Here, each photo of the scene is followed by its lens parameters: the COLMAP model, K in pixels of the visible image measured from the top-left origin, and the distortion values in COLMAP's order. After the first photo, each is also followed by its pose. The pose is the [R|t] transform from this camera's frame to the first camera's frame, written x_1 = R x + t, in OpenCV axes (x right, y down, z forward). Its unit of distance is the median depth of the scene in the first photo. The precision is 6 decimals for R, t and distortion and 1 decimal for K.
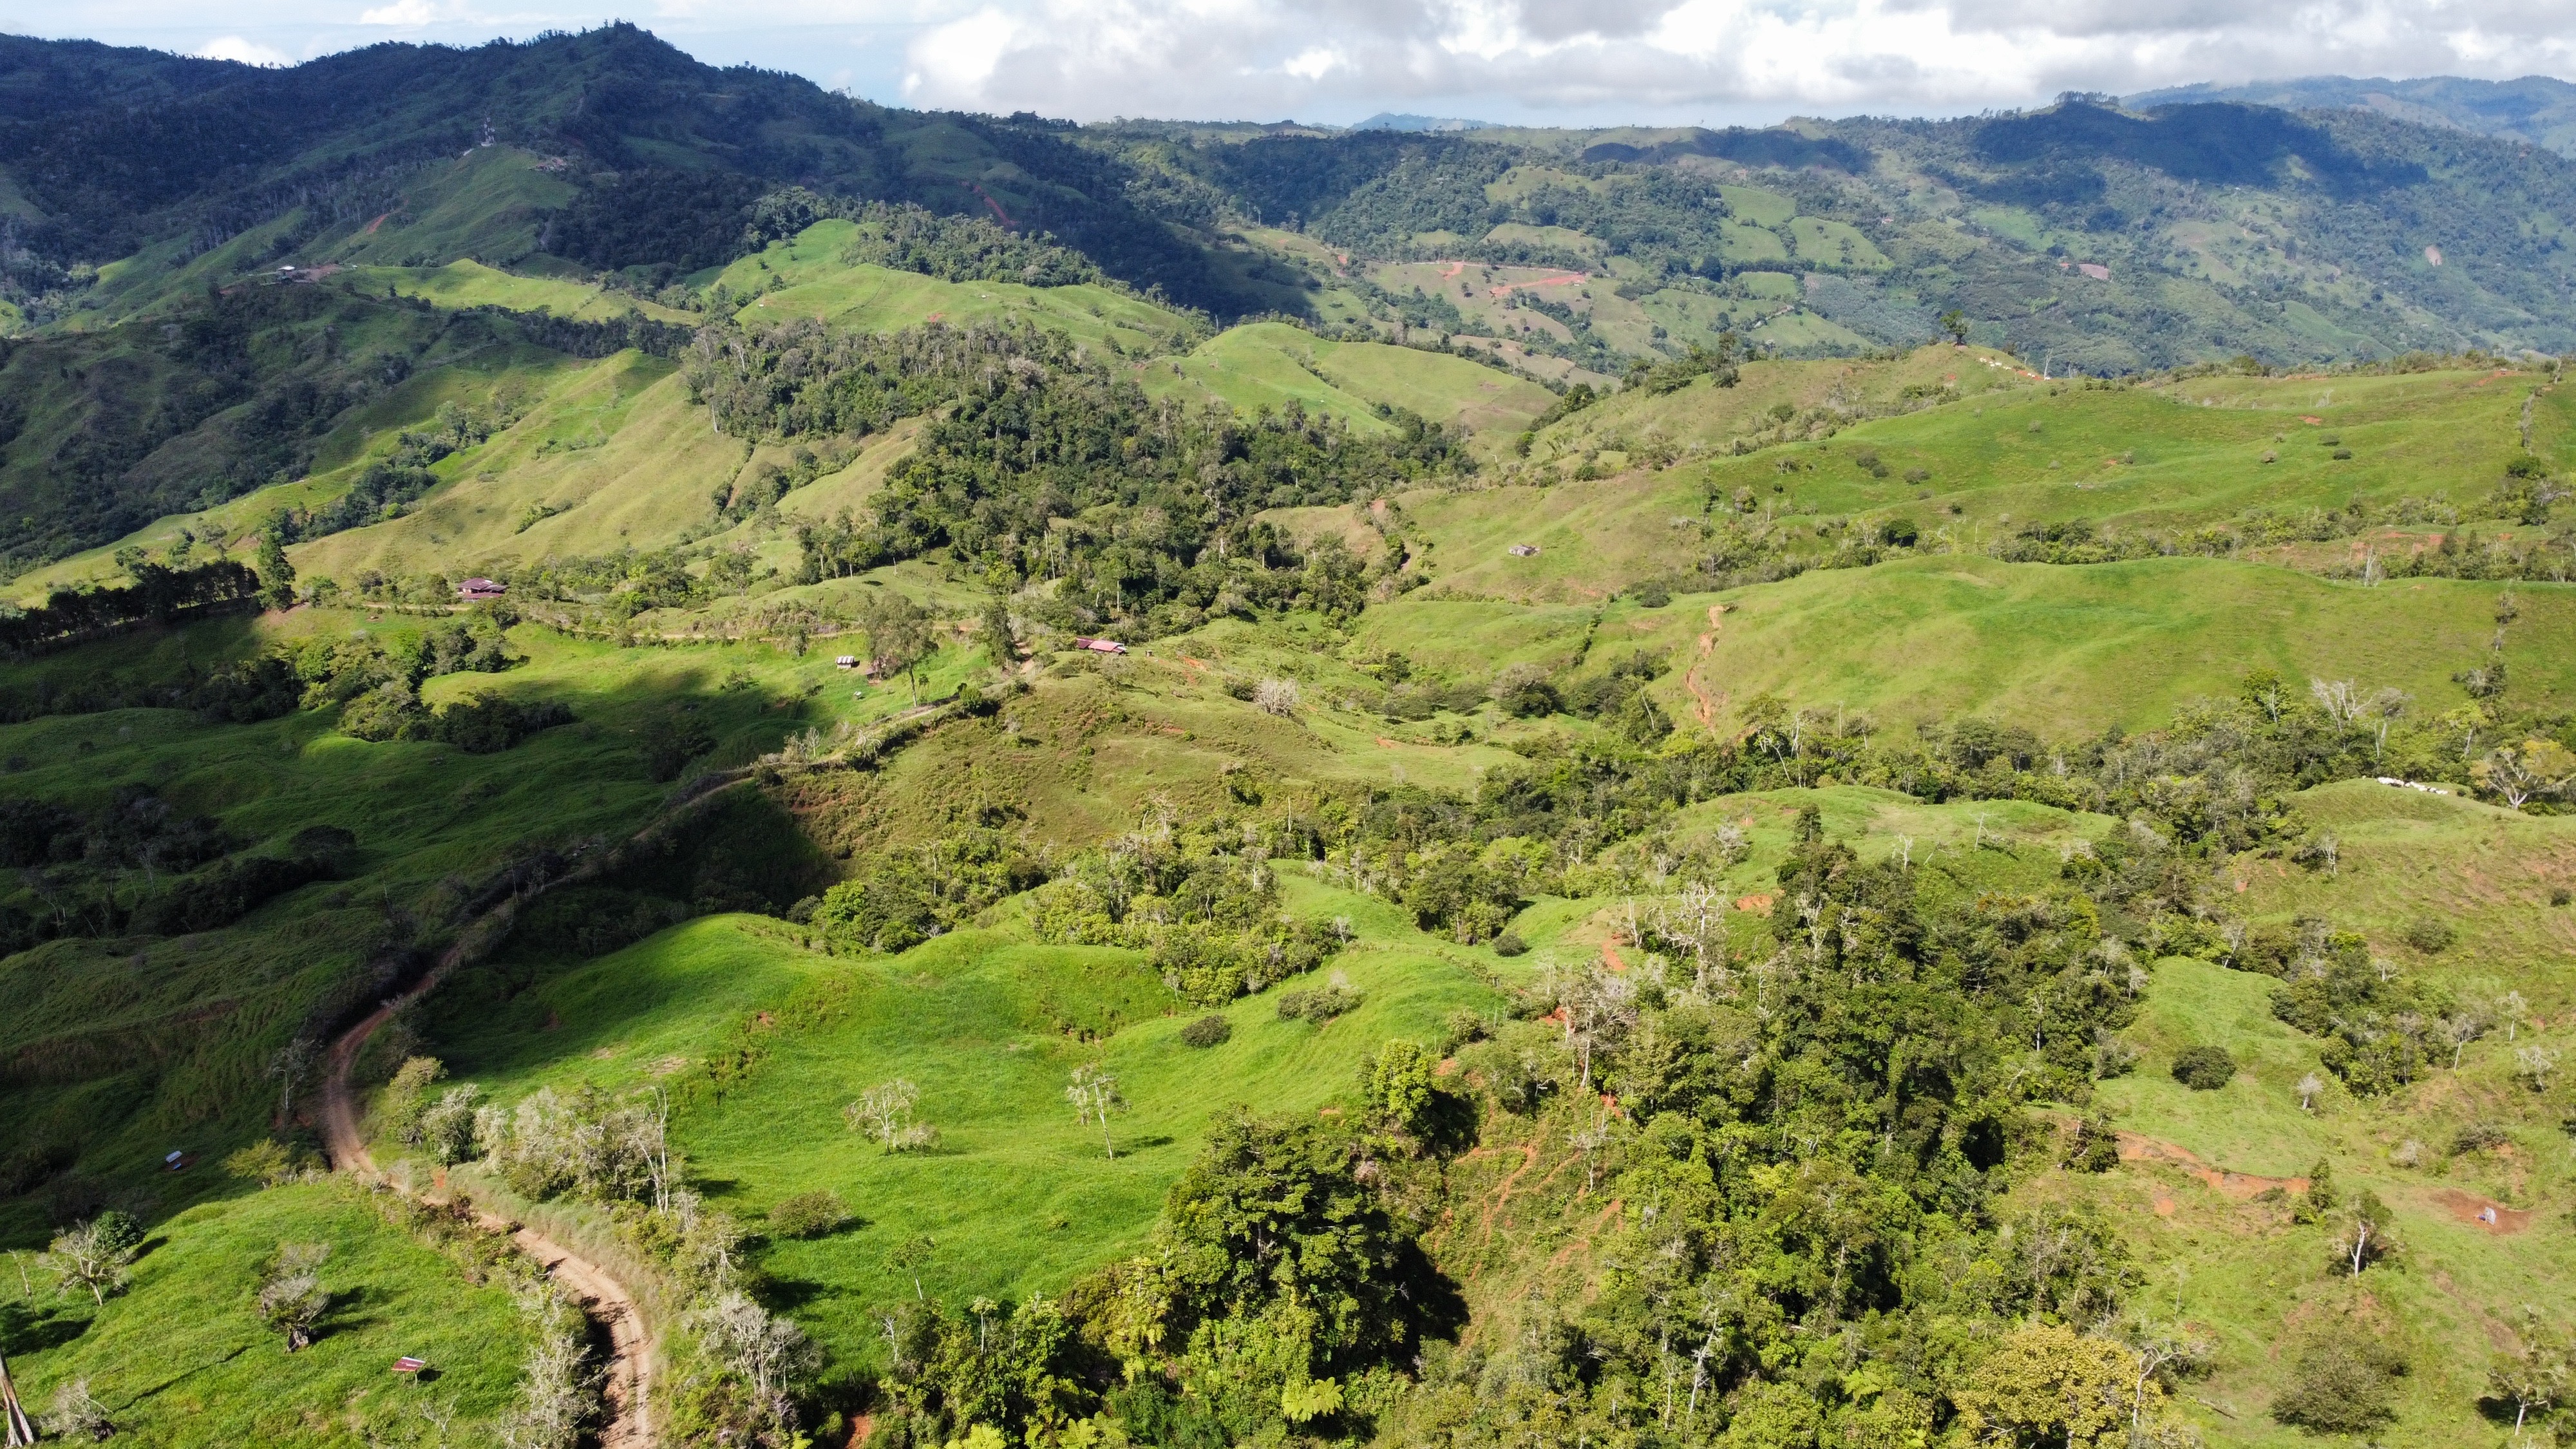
lens RADIAL K [[1931.6, 0, 1296.9], [0, 1931.6, 714.6], [0, 0, 1]] dist [-0.008314, -0.002687]
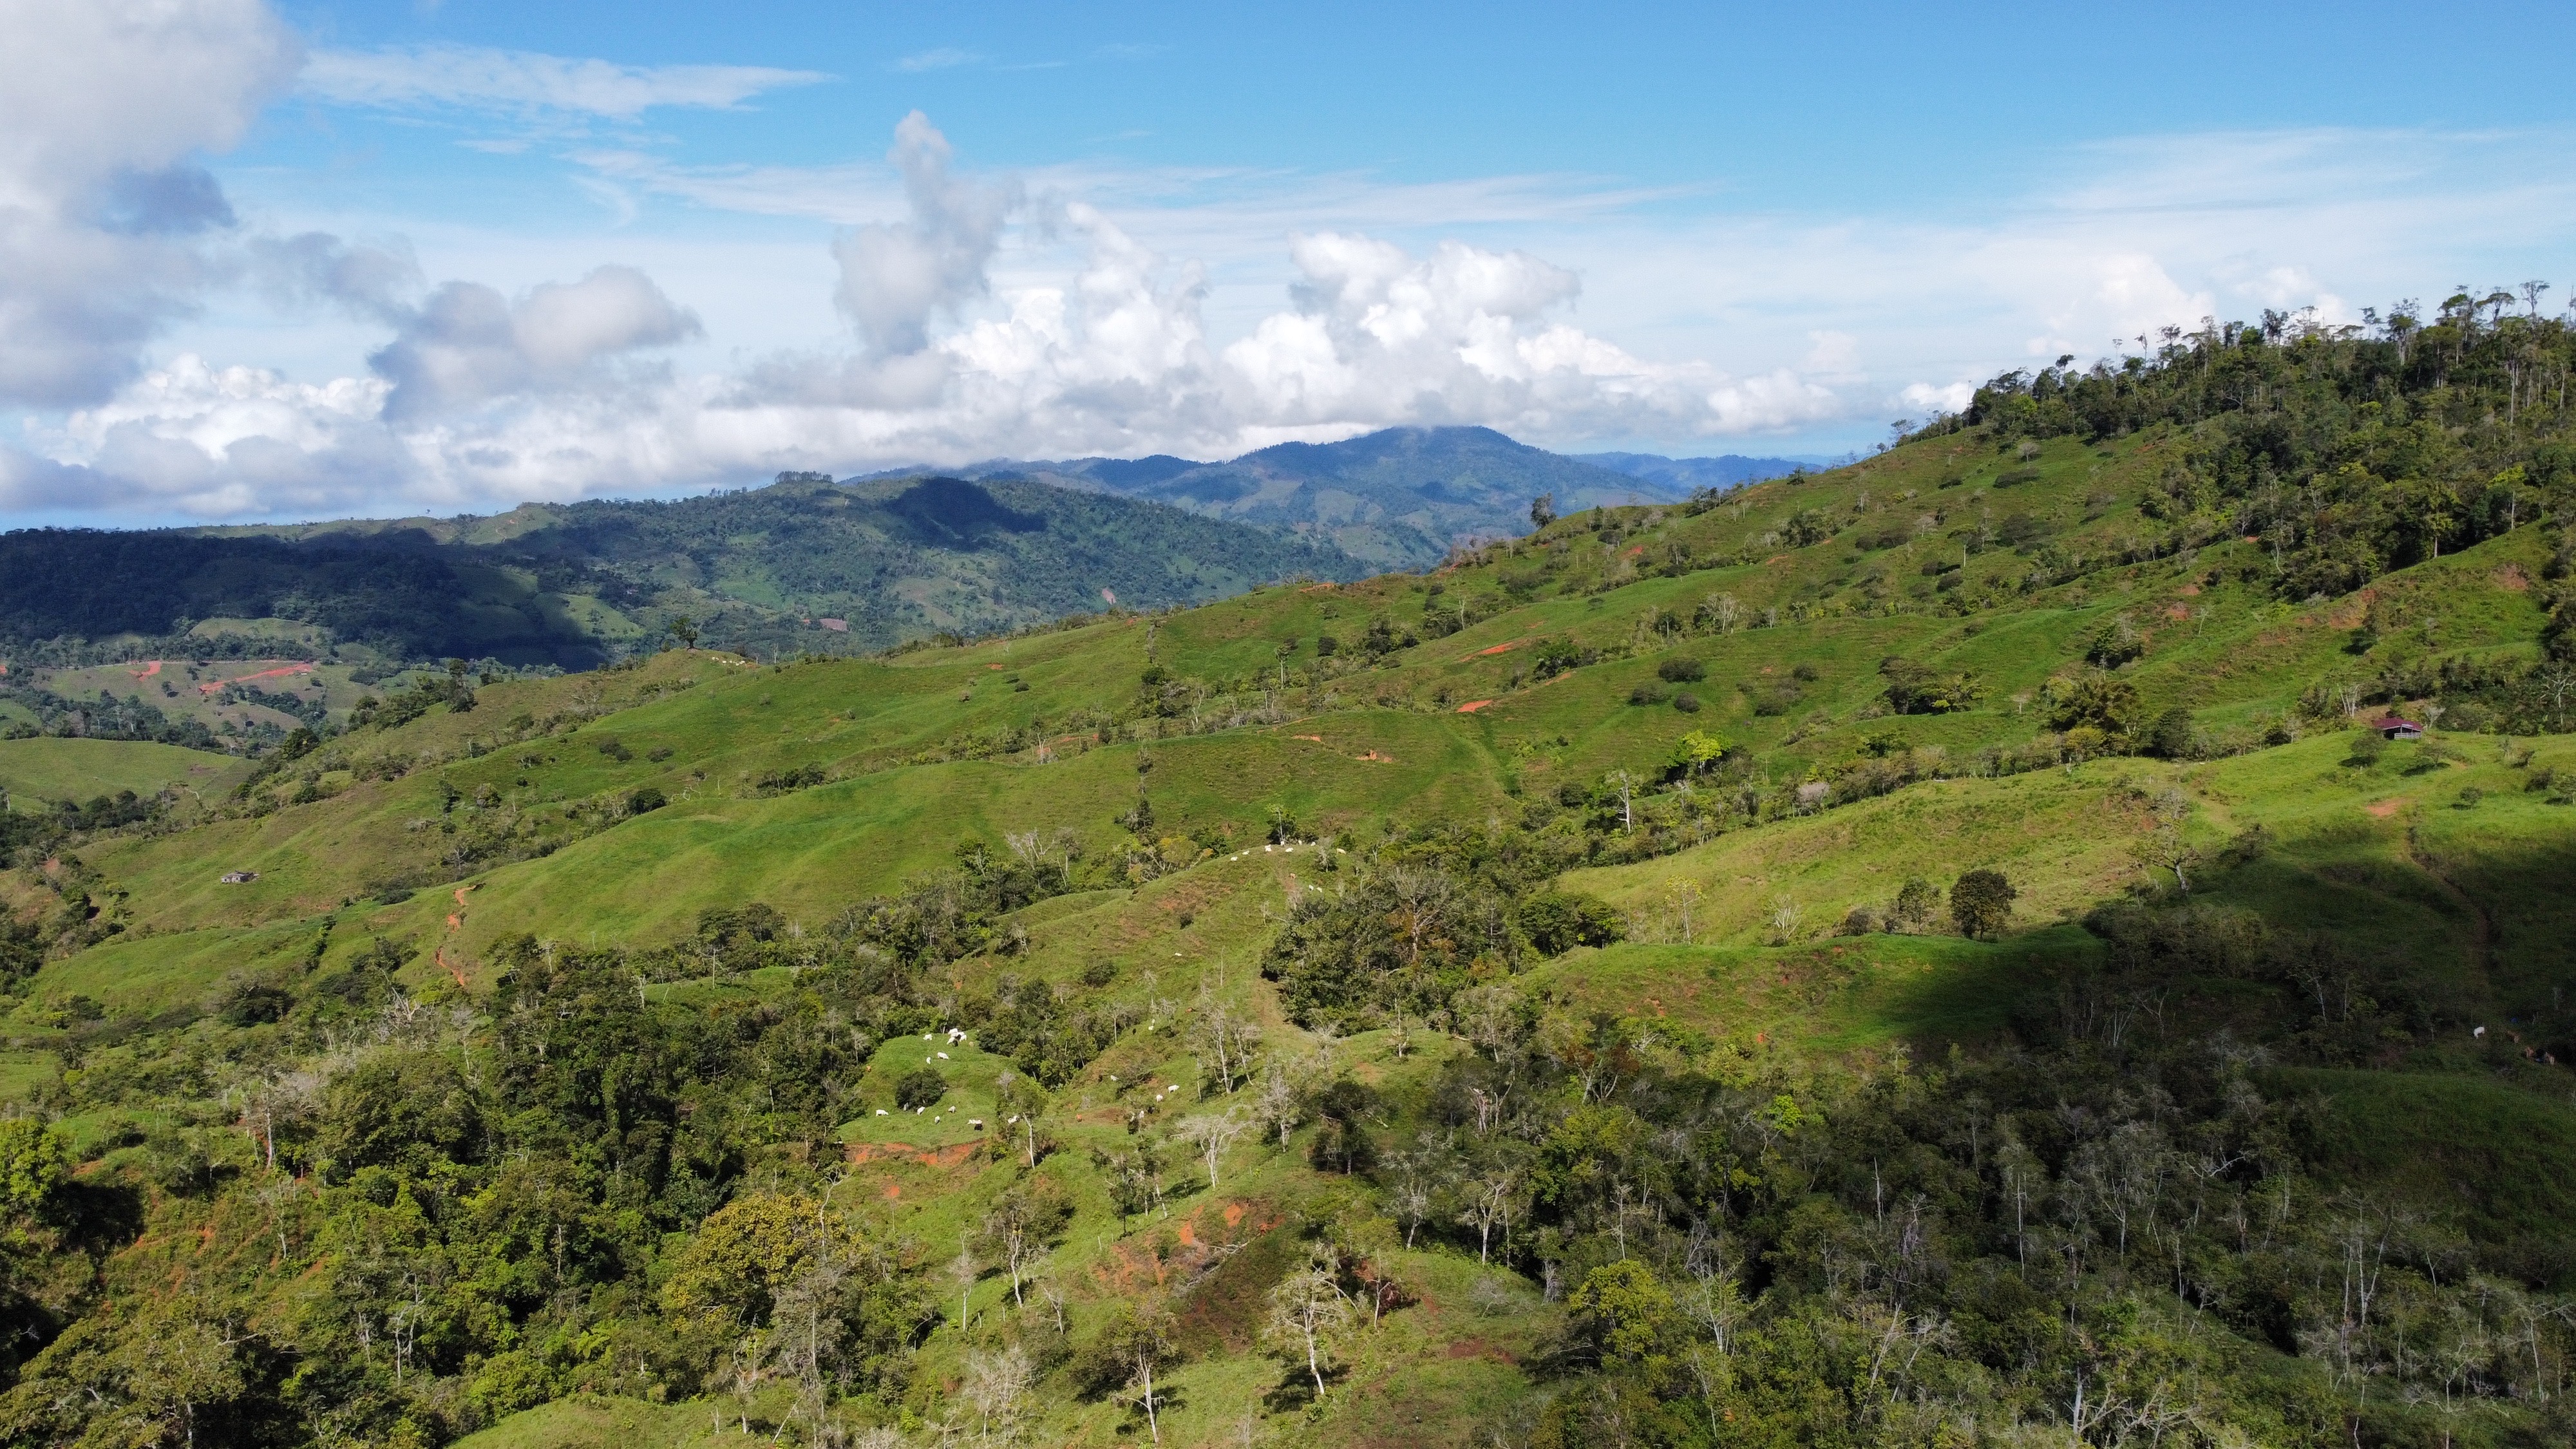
lens RADIAL K [[1931.6, 0, 1296.9], [0, 1931.6, 714.6], [0, 0, 1]] dist [-0.008314, -0.002687]
pose [[0.815356, -0.095582, 0.571015, 0.012569], [0.205139, 0.969987, -0.130552, 0.061634], [-0.541399, 0.223584, 0.810492, -0.024986]]
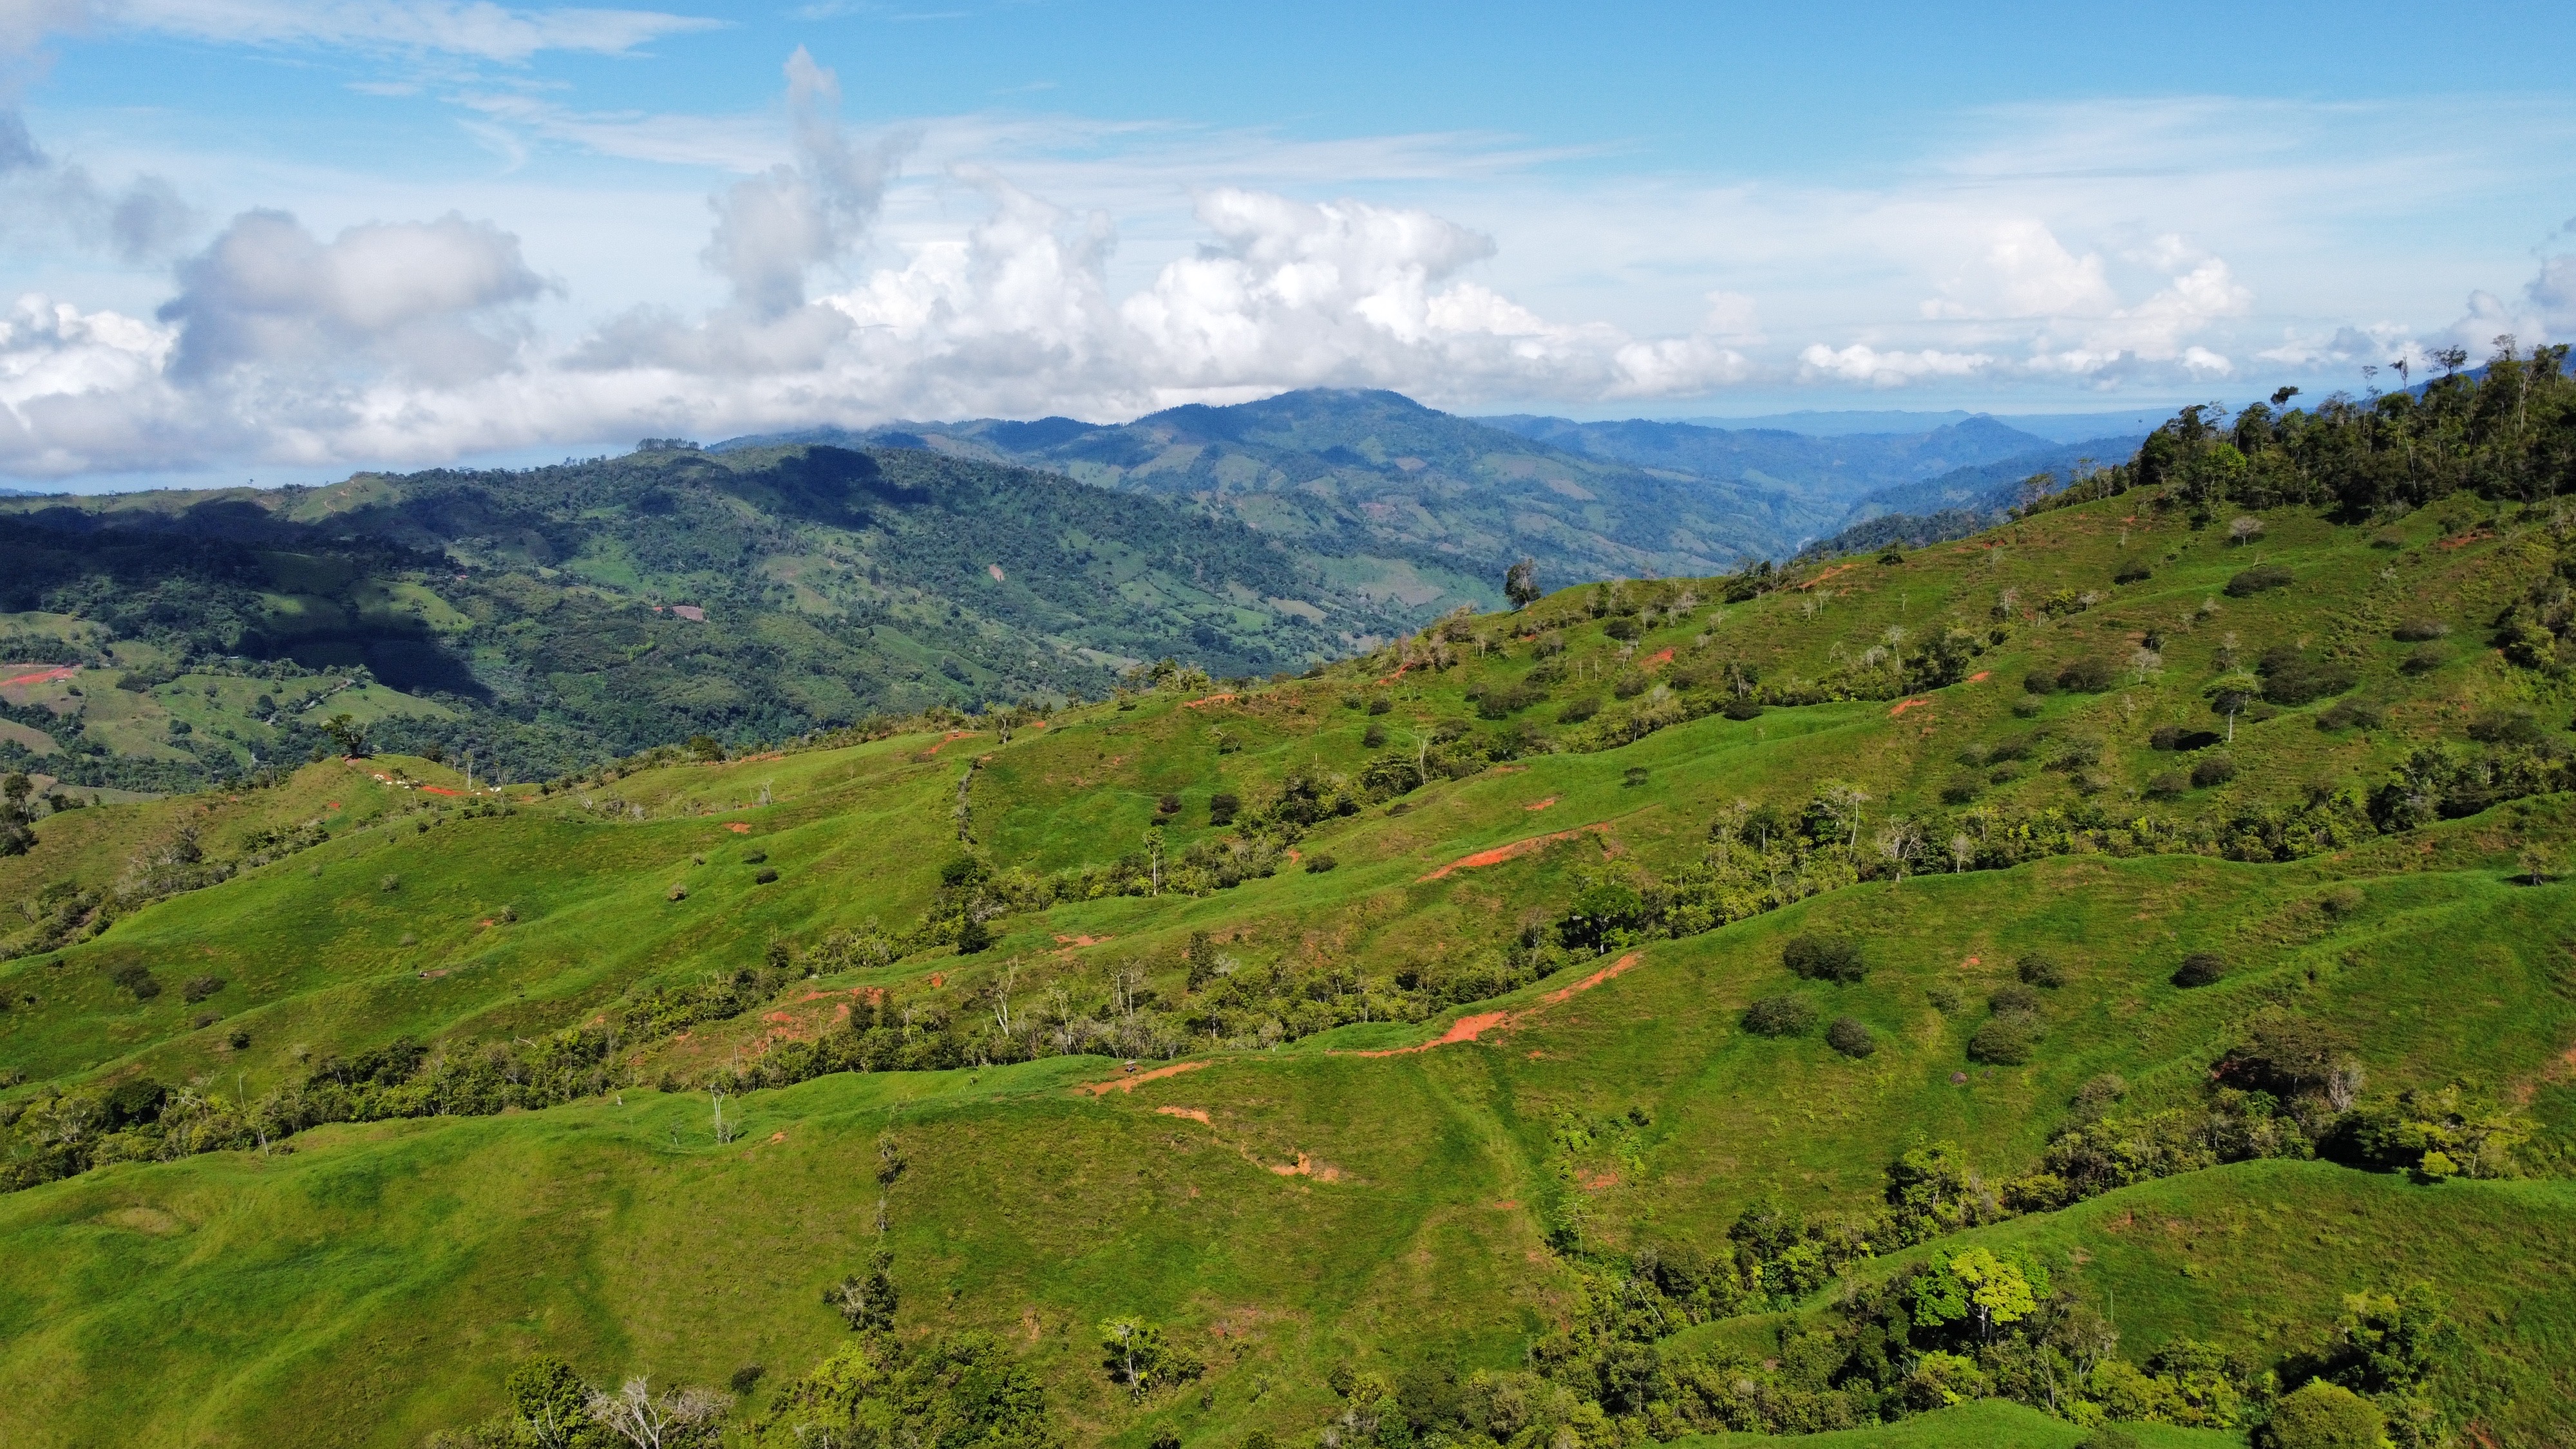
lens RADIAL K [[1931.6, 0, 1296.9], [0, 1931.6, 714.6], [0, 0, 1]] dist [-0.008314, -0.002687]
pose [[0.785314, -0.108787, 0.609464, 0.228348], [0.211391, 0.972394, -0.098816, -0.071275], [-0.581889, 0.206437, 0.786631, 0.235727]]
